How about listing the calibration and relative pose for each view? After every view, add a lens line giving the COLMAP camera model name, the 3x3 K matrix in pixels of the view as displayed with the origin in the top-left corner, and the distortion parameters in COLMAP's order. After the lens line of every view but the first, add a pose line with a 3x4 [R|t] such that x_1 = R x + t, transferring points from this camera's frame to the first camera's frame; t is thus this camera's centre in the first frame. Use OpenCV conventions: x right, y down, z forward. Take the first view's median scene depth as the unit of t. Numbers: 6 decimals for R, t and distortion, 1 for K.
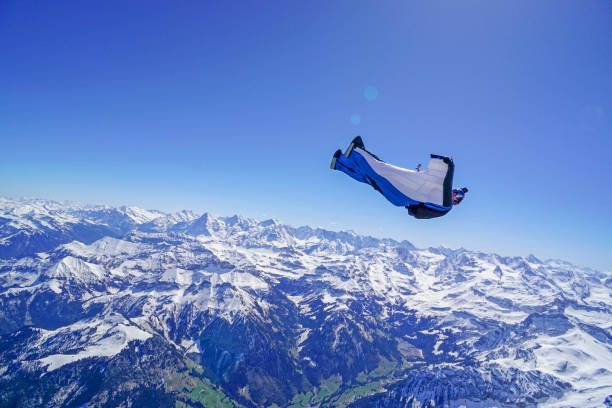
lens RADIAL K [[319.2, 0, 312.7], [0, 319.2, 202.6], [0, 0, 1]] dist [-0.072223, 0.051111]
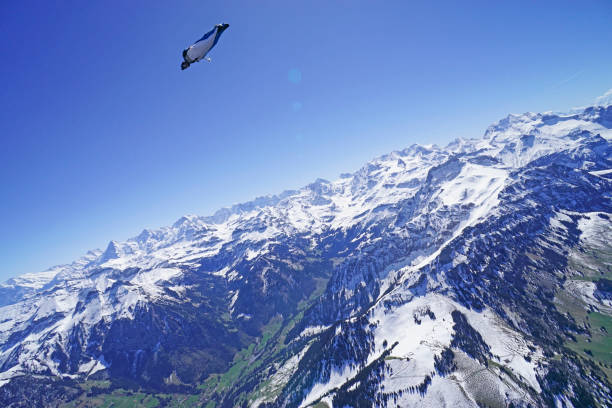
lens RADIAL K [[316.7, 0, 306.0], [0, 316.7, 204.0], [0, 0, 1]] dist [-0.071666, 0.043990]
pose [[0.890899, -0.410561, 0.194265, 0.067824], [0.393480, 0.911281, 0.121408, 0.111730], [-0.226875, -0.031723, 0.973407, 0.066258]]
